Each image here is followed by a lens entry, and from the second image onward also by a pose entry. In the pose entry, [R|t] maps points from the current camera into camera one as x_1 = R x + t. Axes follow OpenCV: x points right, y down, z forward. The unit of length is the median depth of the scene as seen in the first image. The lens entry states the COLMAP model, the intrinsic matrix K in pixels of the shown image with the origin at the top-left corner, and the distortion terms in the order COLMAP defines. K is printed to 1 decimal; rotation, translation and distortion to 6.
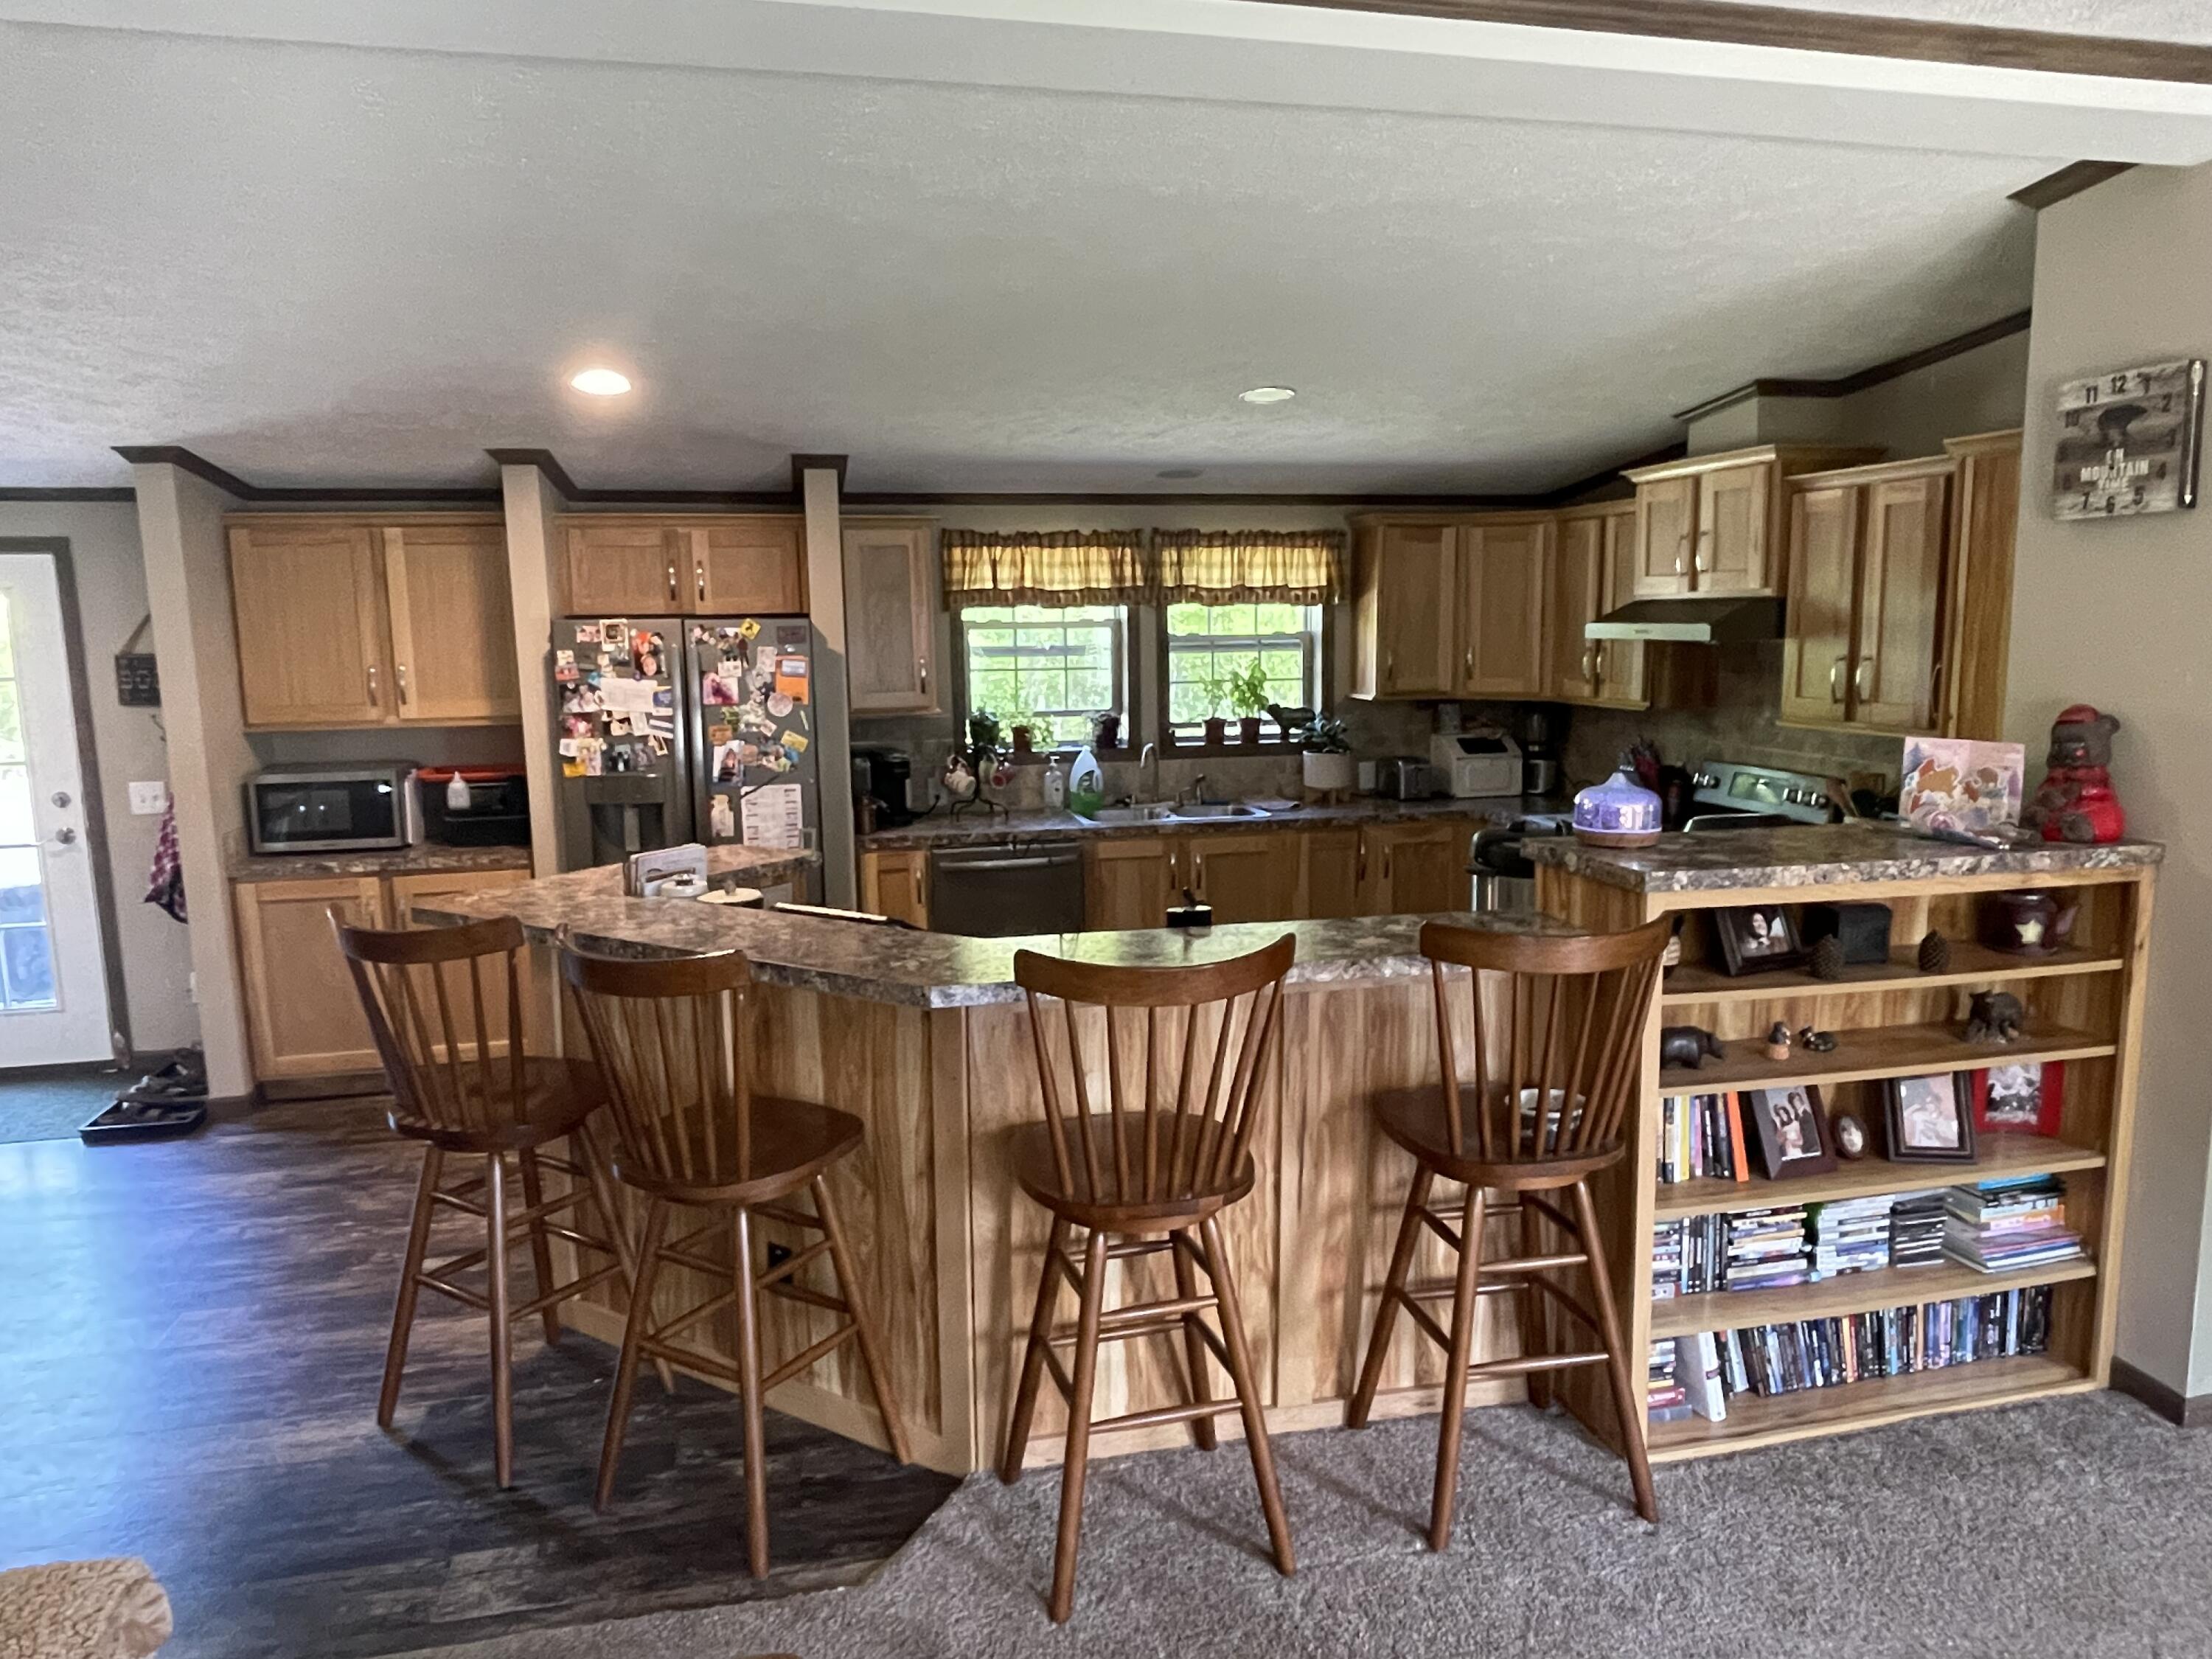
lens RADIAL K [[1445.3, 0, 1106.0], [0, 1445.3, 829.5], [0, 0, 1]] dist [-0.002469, -0.000836]
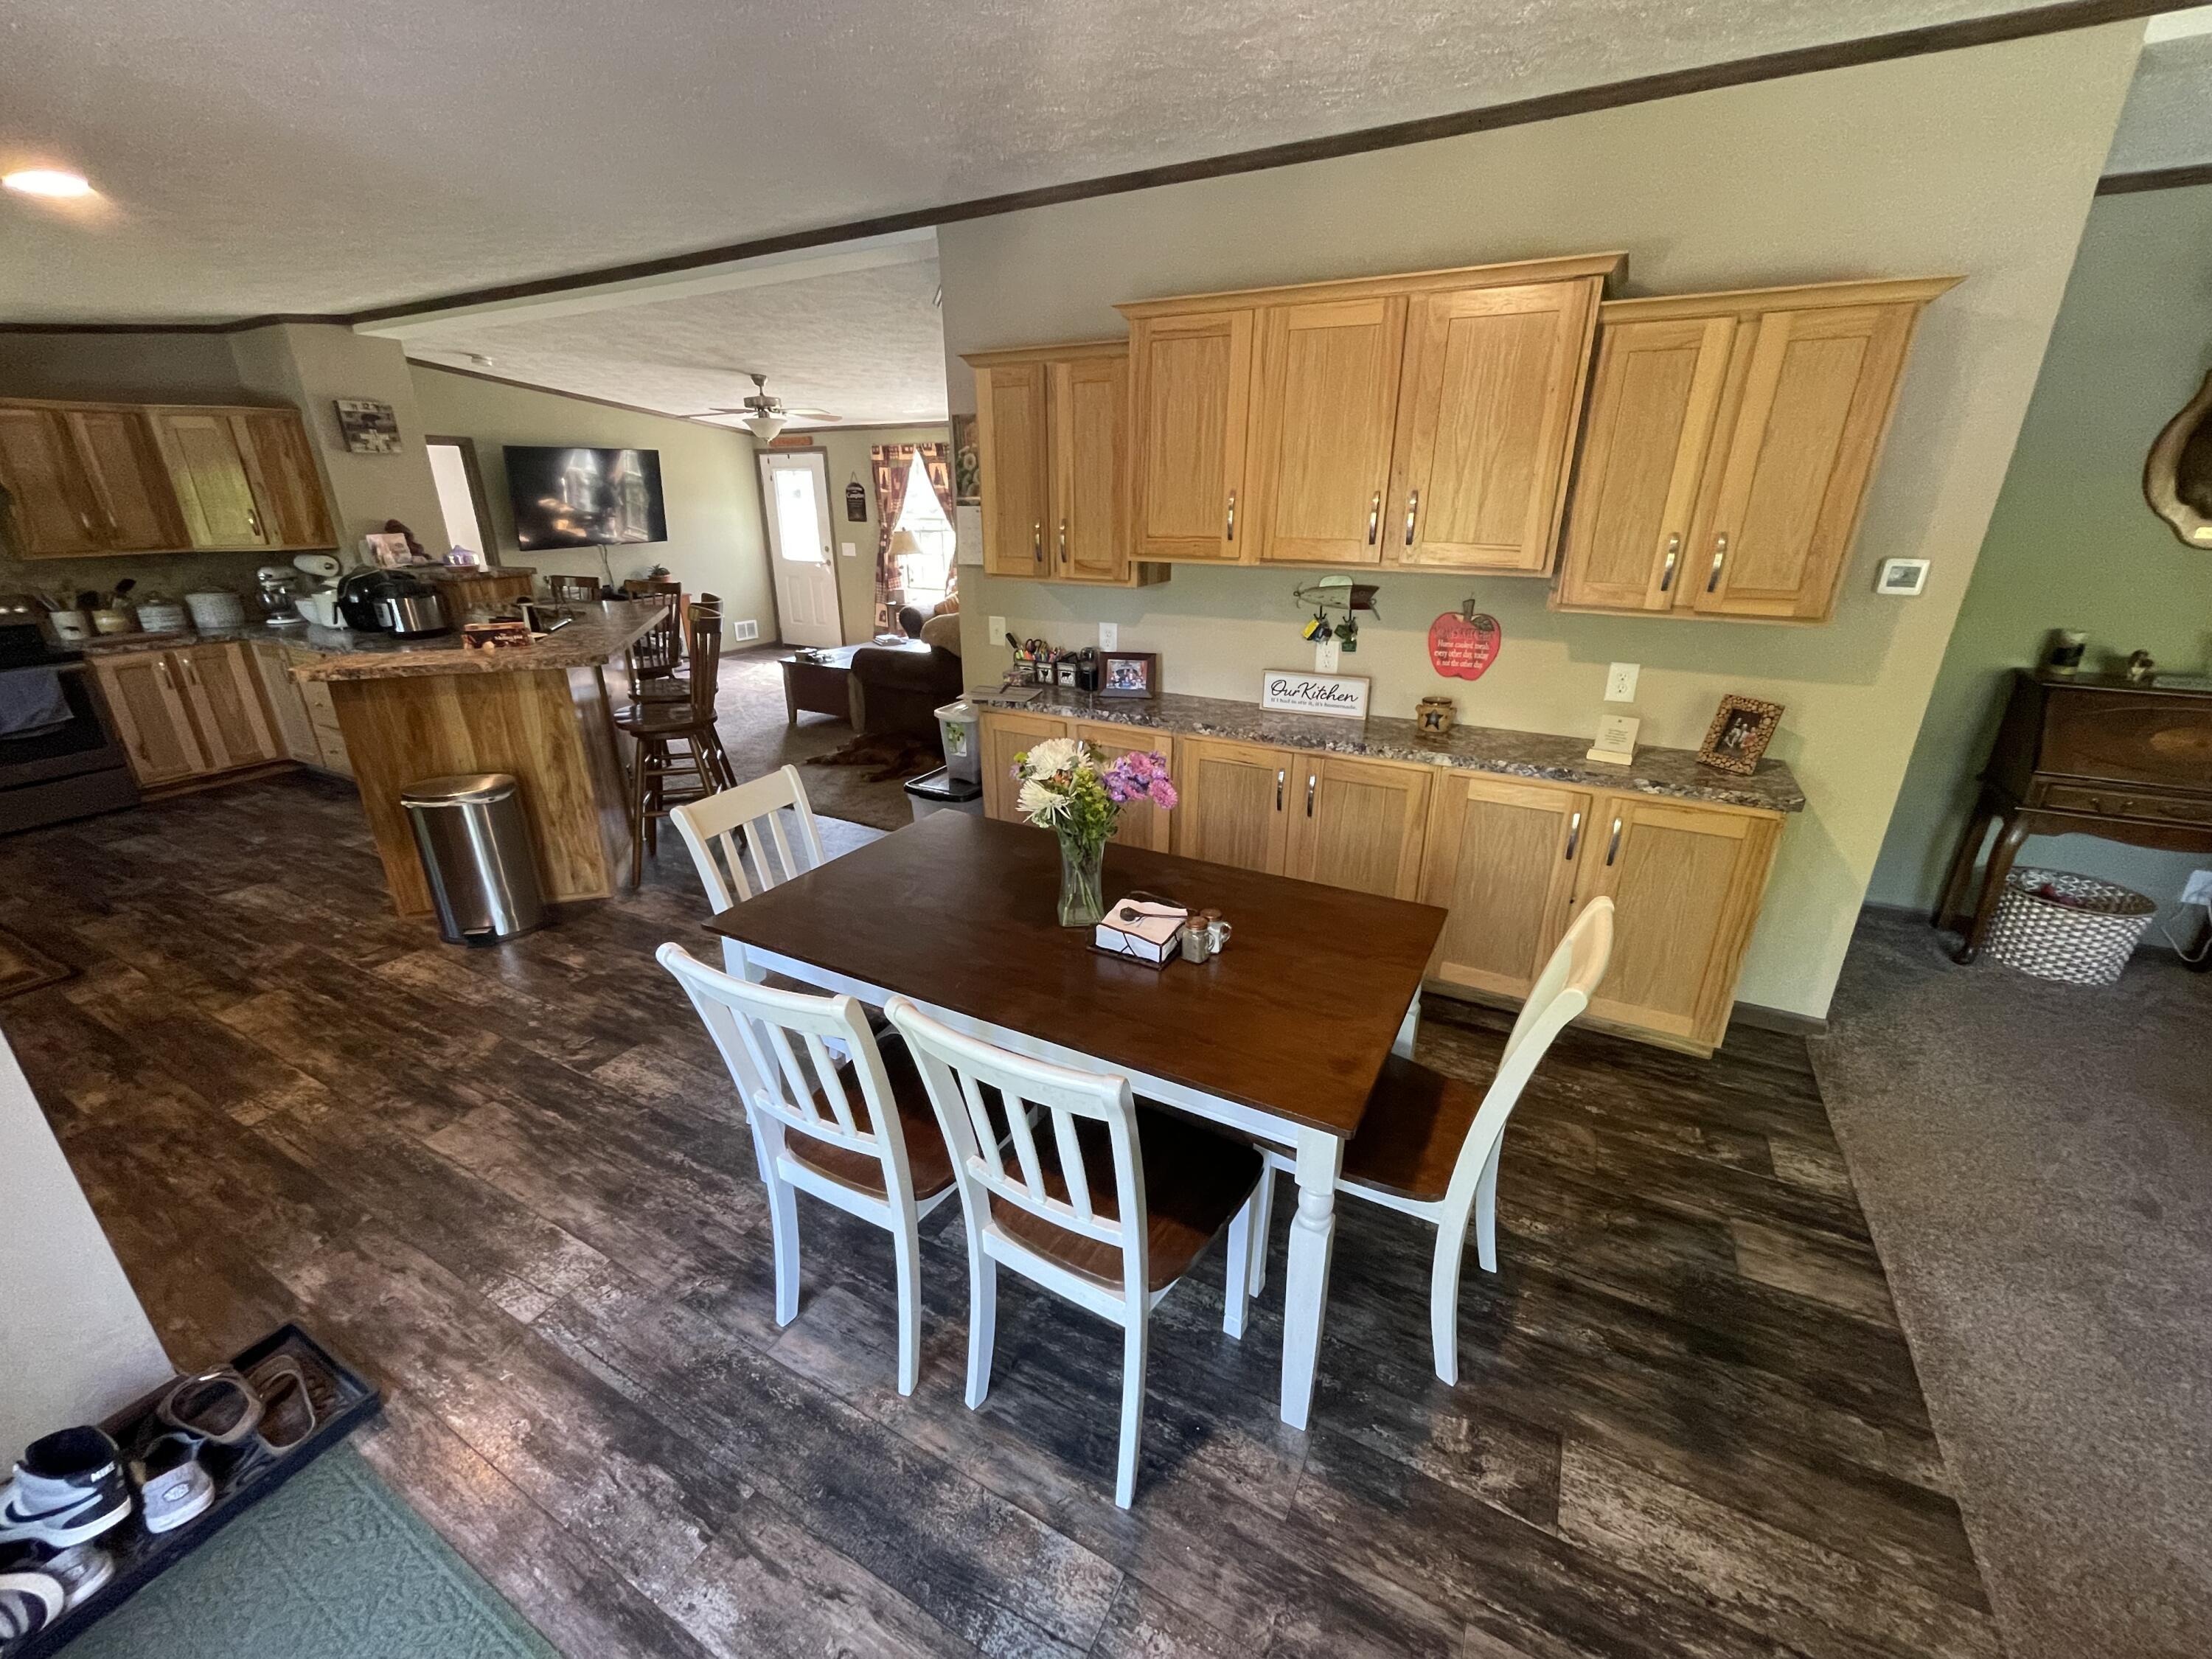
lens RADIAL K [[886.6, 0, 1095.6], [0, 886.6, 826.1], [0, 0, 1]] dist [0.002409, 0.000457]
pose [[-0.746372, -0.219846, 0.628170, -1.218875], [0.111166, 0.889422, 0.443362, -0.125313], [-0.656180, 0.400744, -0.639400, 1.052905]]
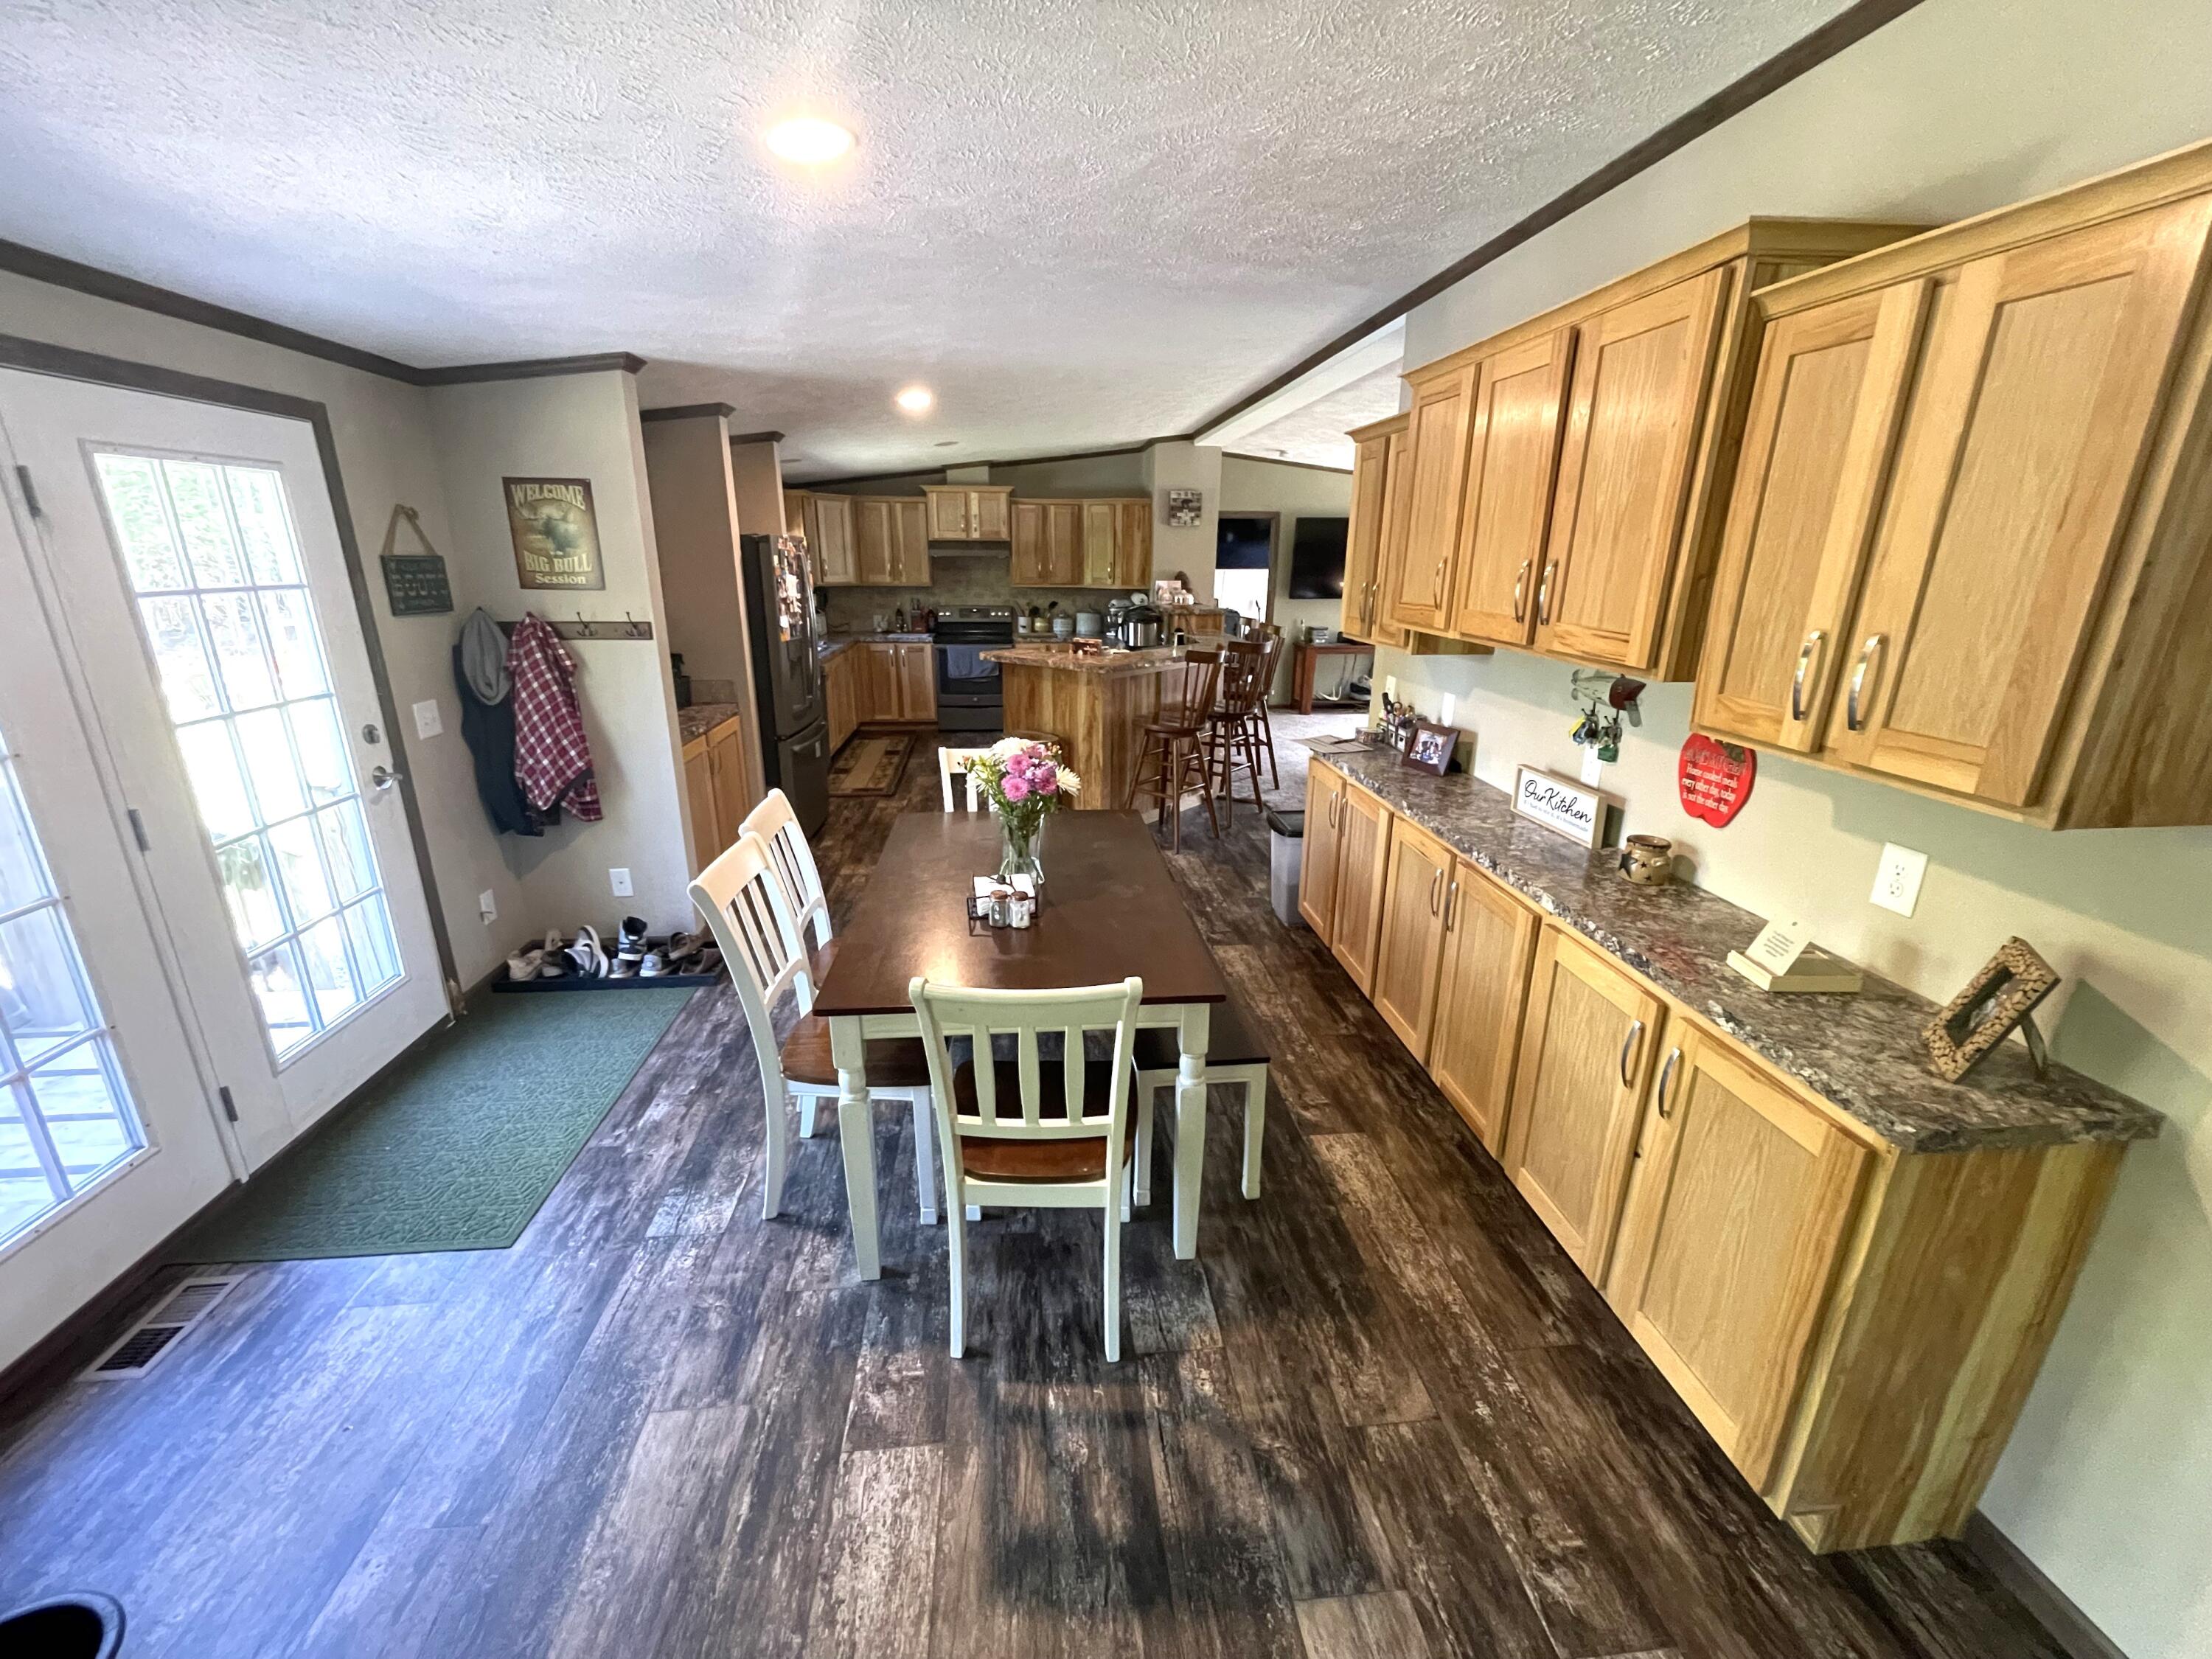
lens RADIAL K [[891.3, 0, 1099.8], [0, 891.3, 824.8], [0, 0, 1]] dist [-0.005740, 0.002005]
pose [[0.126258, -0.275882, 0.952863, -1.472941], [0.132987, 0.956586, 0.259339, -0.059822], [-0.983043, 0.093975, 0.157465, 0.635980]]
